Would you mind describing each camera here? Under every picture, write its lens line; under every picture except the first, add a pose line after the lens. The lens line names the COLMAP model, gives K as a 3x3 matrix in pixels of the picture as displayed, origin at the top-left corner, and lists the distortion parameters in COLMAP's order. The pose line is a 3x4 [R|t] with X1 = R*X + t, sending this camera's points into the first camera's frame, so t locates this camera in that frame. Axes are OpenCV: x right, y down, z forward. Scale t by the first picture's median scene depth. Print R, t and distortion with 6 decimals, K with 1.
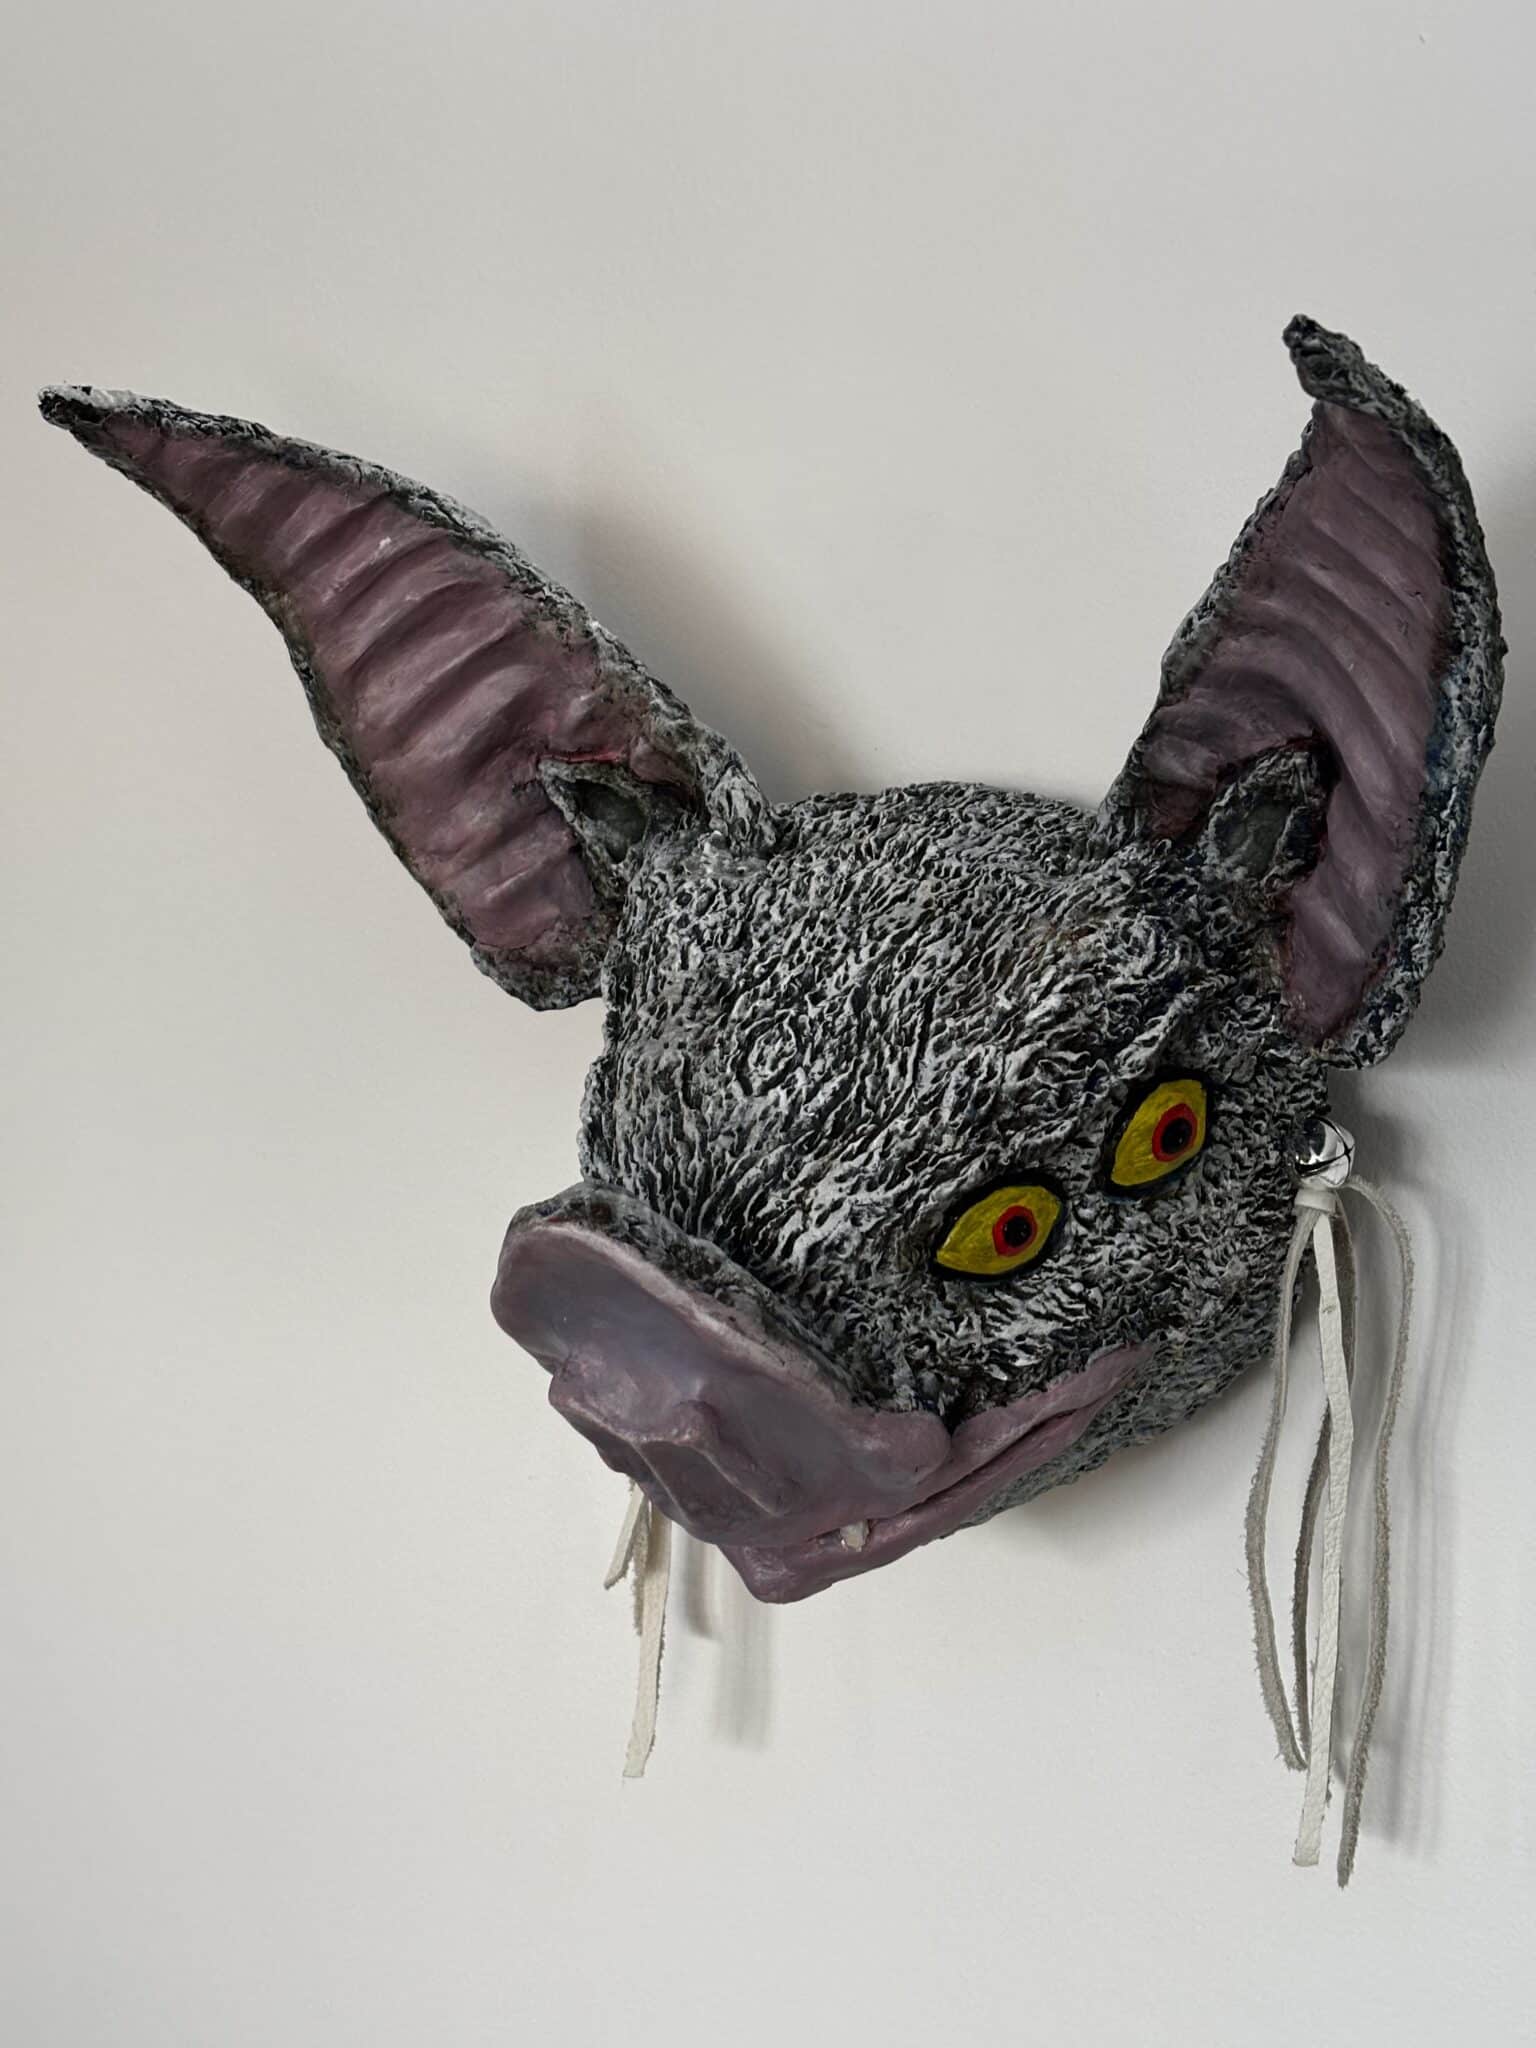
lens RADIAL K [[3070.9, 0, 791.8], [0, 3070.9, 985.8], [0, 0, 1]] dist [0.253619, -0.979296]
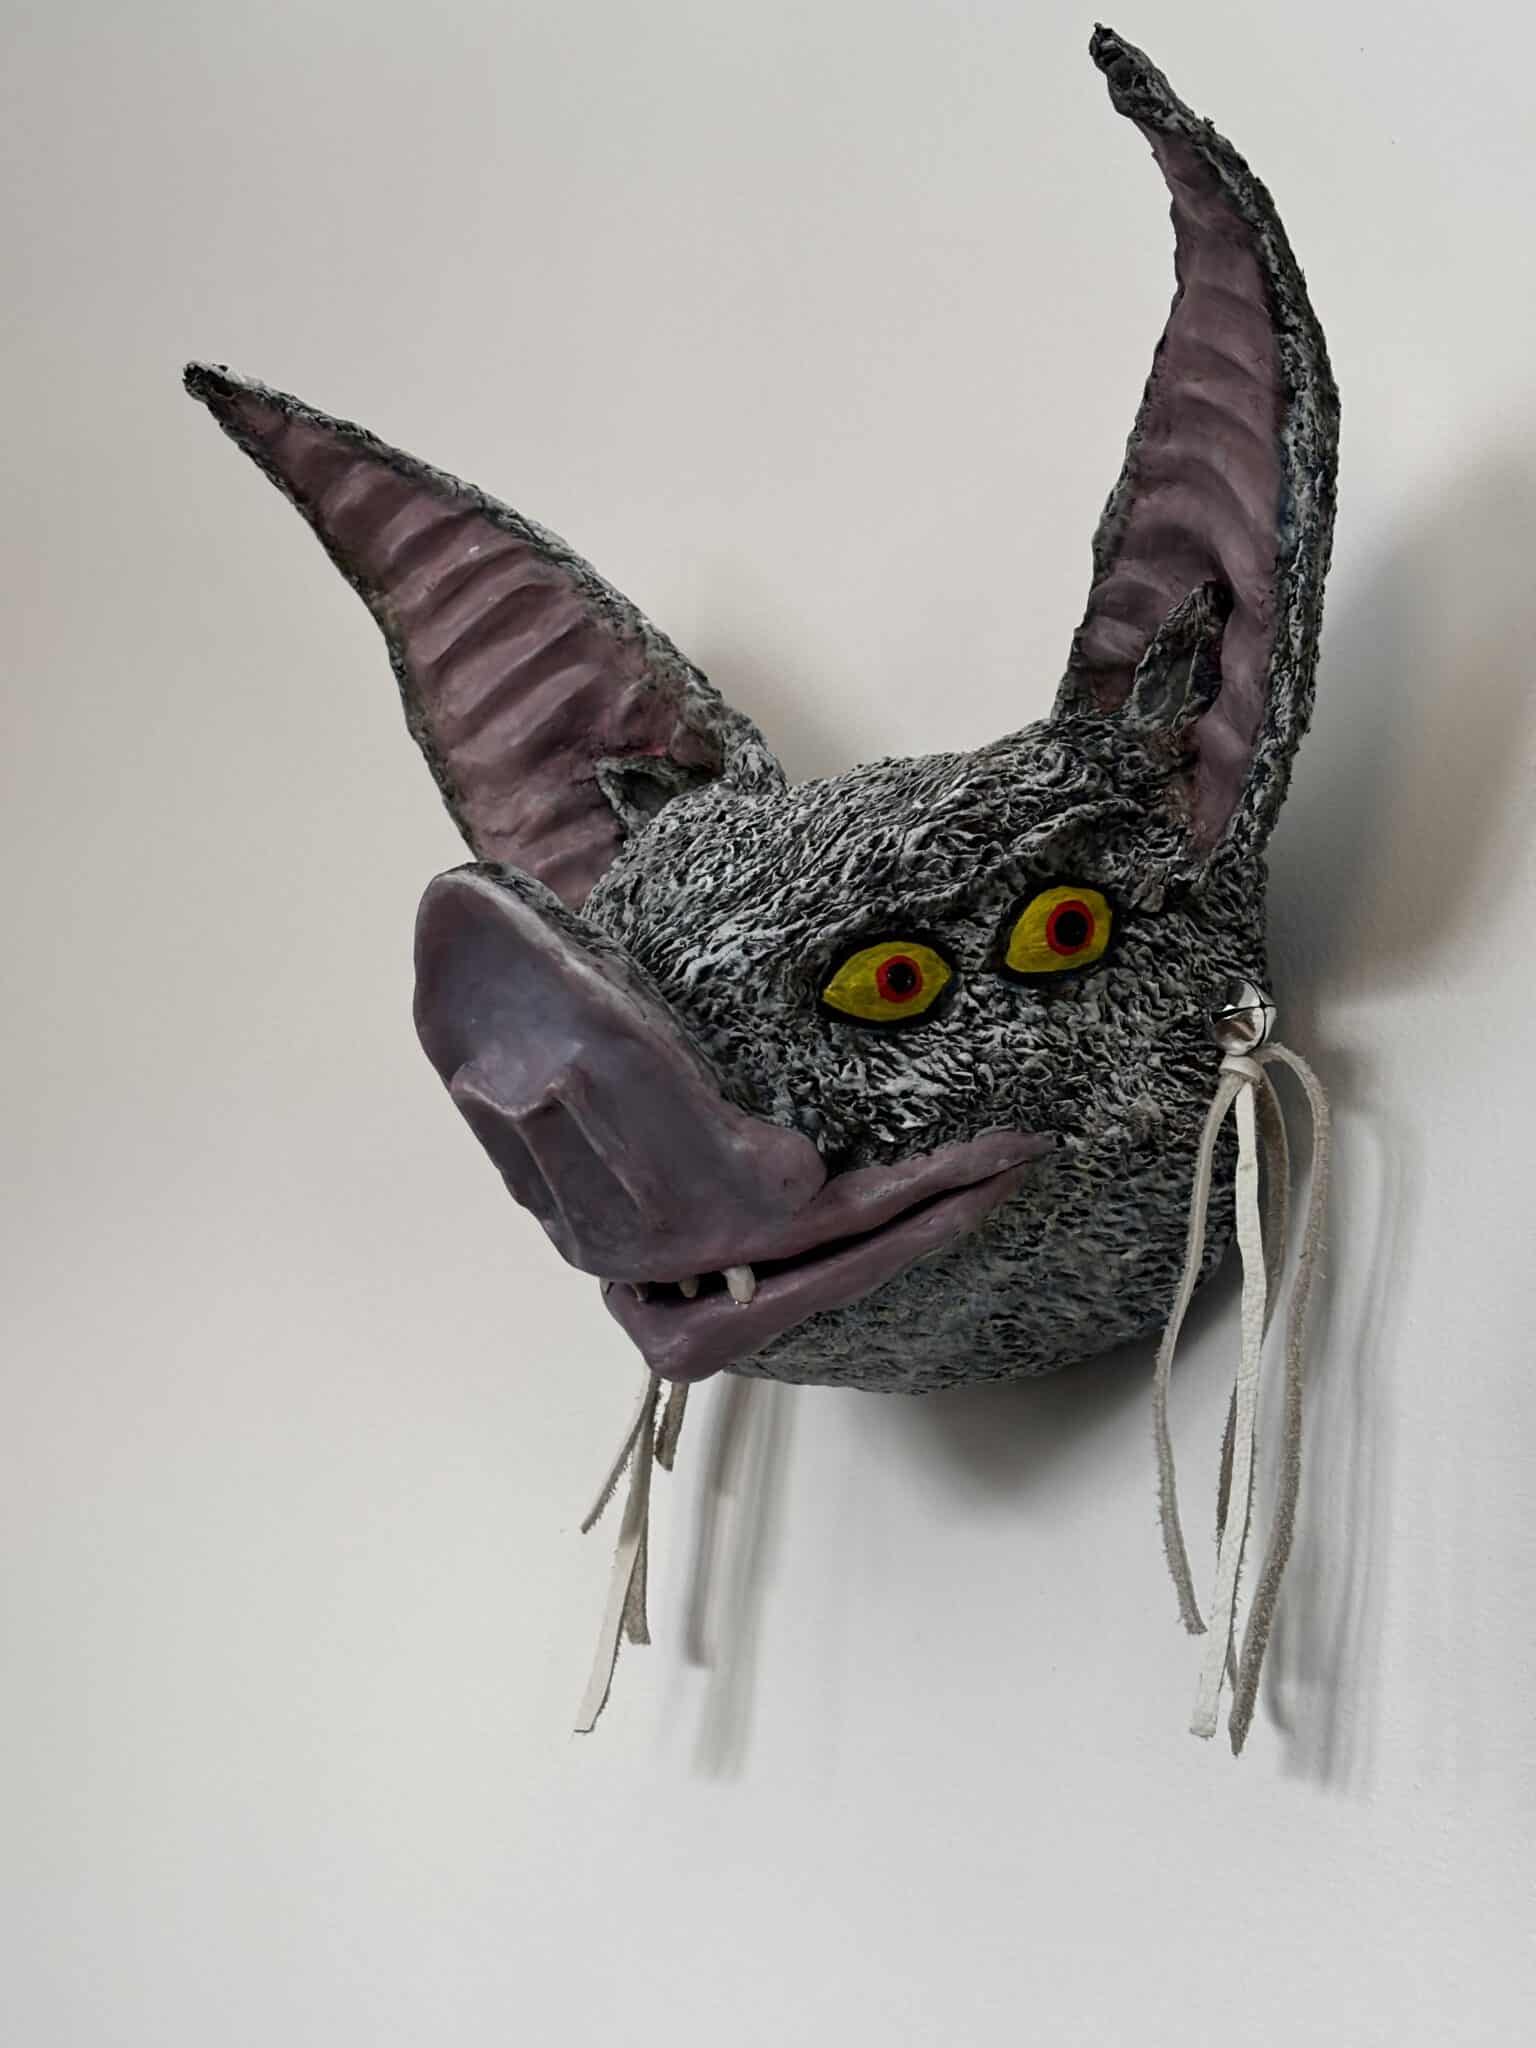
lens RADIAL K [[3077.4, 0, 768.0], [0, 3077.4, 1024.0], [0, 0, 1]] dist [0.263842, -1.051190]
pose [[0.980357, 0.031422, -0.194711, 0.228117], [-0.097076, 0.936240, -0.337685, 0.443570], [0.171685, 0.349953, 0.920900, 0.018039]]
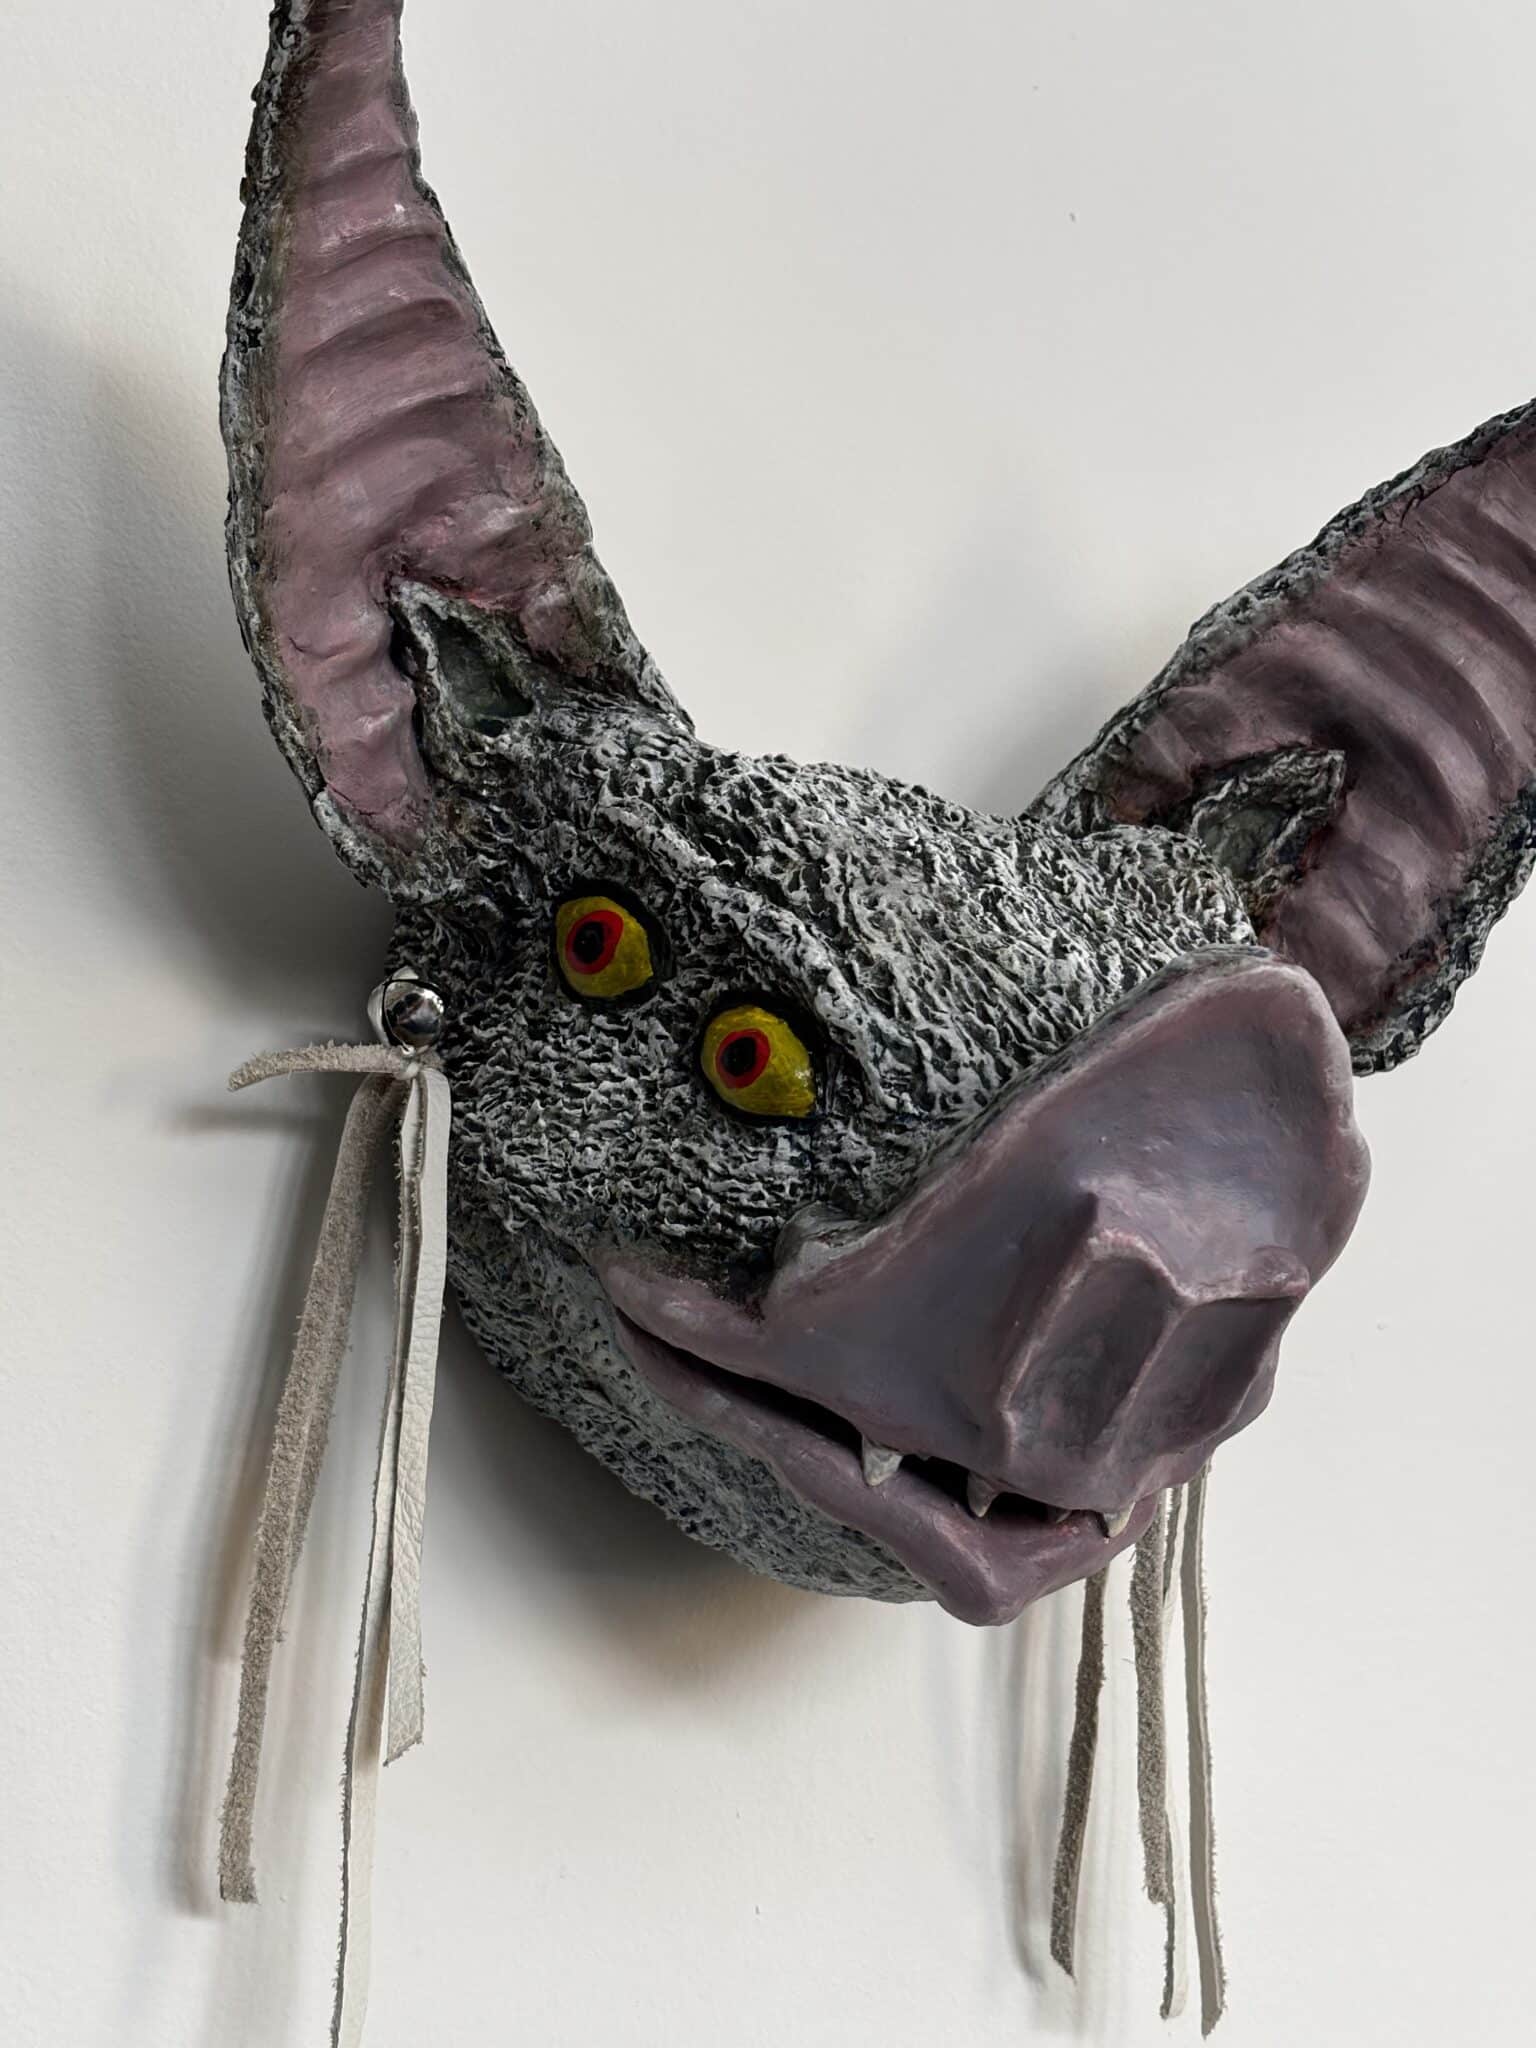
lens RADIAL K [[3085.8, 0, 792.7], [0, 3085.8, 1028.1], [0, 0, 1]] dist [0.256502, -1.043663]
pose [[0.531748, 0.225895, 0.816220, -0.707619], [0.034476, 0.957198, -0.287373, 0.284384], [-0.846201, 0.180950, 0.501200, 0.646066]]
